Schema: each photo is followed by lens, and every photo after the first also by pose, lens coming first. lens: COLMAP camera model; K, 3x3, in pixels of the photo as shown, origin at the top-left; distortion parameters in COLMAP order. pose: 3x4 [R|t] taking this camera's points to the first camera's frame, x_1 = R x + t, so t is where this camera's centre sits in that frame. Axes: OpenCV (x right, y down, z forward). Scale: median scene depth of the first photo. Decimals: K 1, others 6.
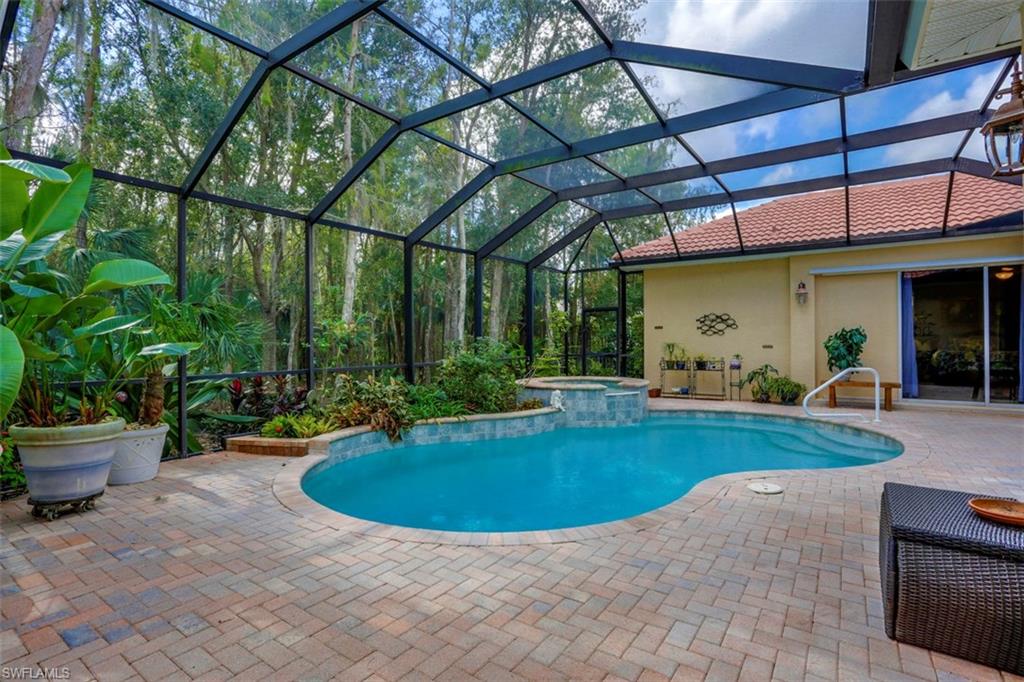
lens RADIAL K [[496.6, 0, 510.4], [0, 496.6, 338.6], [0, 0, 1]] dist [-0.069999, 0.034273]
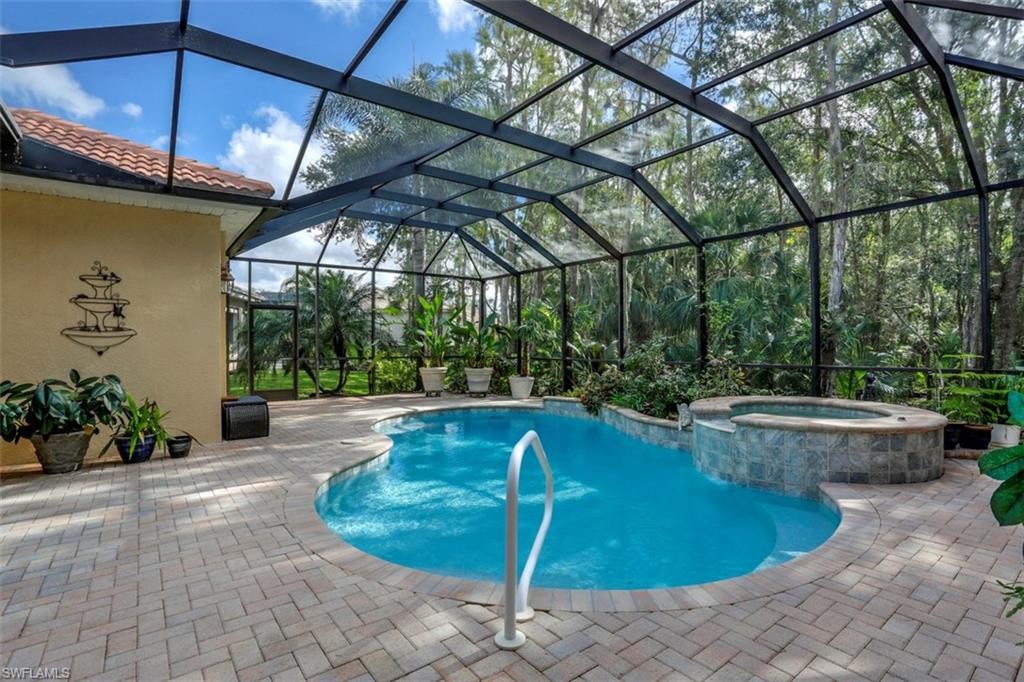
lens RADIAL K [[496.6, 0, 510.4], [0, 496.6, 338.6], [0, 0, 1]] dist [-0.069999, 0.034273]
pose [[-0.301127, 0.001042, -0.953583, 0.909132], [0.010507, 0.999942, -0.002225, 0.000569], [0.953526, -0.010690, -0.301121, 0.956609]]
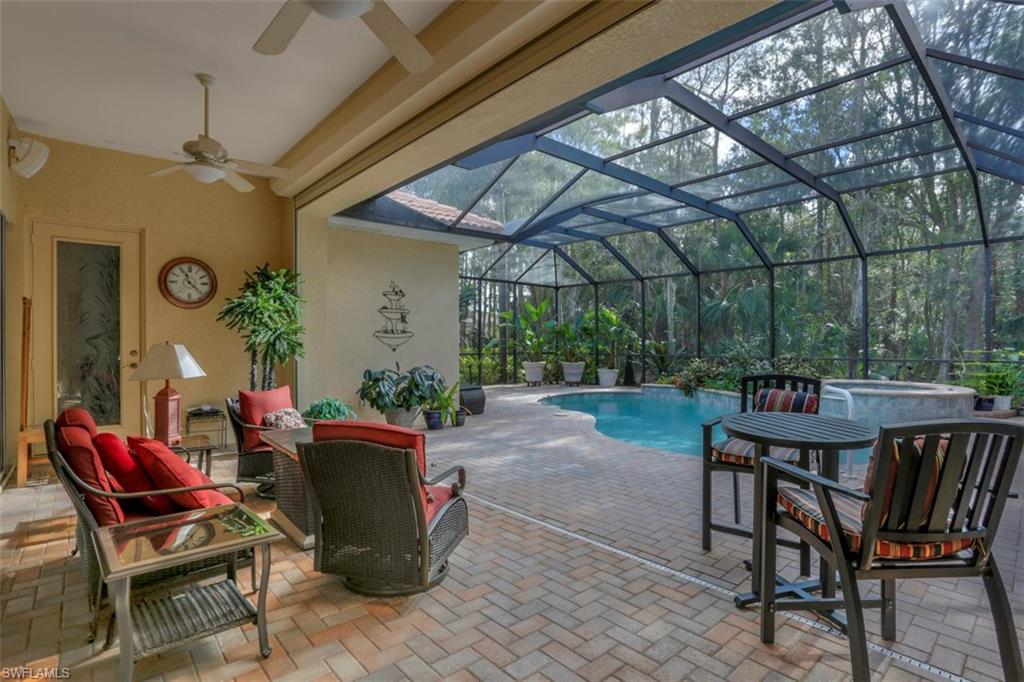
lens RADIAL K [[497.1, 0, 537.5], [0, 497.1, 341.8], [0, 0, 1]] dist [0.001702, -0.017850]
pose [[-0.210863, 0.013010, -0.977429, 1.306963], [0.009591, 0.999891, 0.011239, -0.009778], [0.977469, -0.007005, -0.210965, 0.657629]]
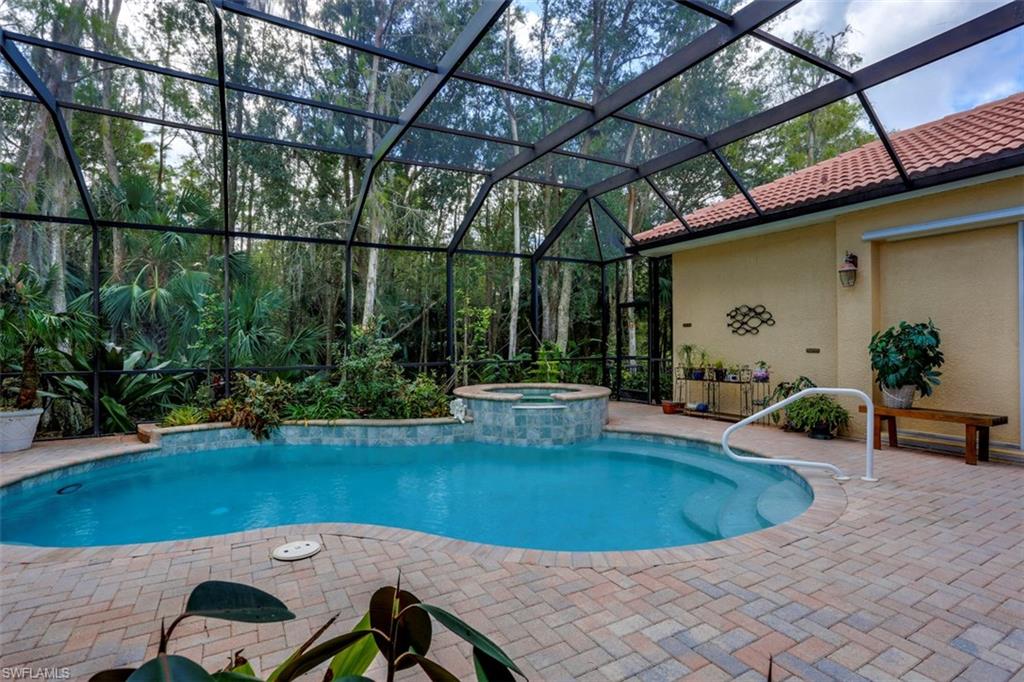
lens RADIAL K [[496.6, 0, 510.4], [0, 496.6, 338.6], [0, 0, 1]] dist [-0.069999, 0.034273]
pose [[0.895131, -0.001867, -0.445800, 0.562622], [0.003199, 0.999992, 0.002236, -0.004828], [0.445792, -0.003427, 0.895130, 0.243821]]
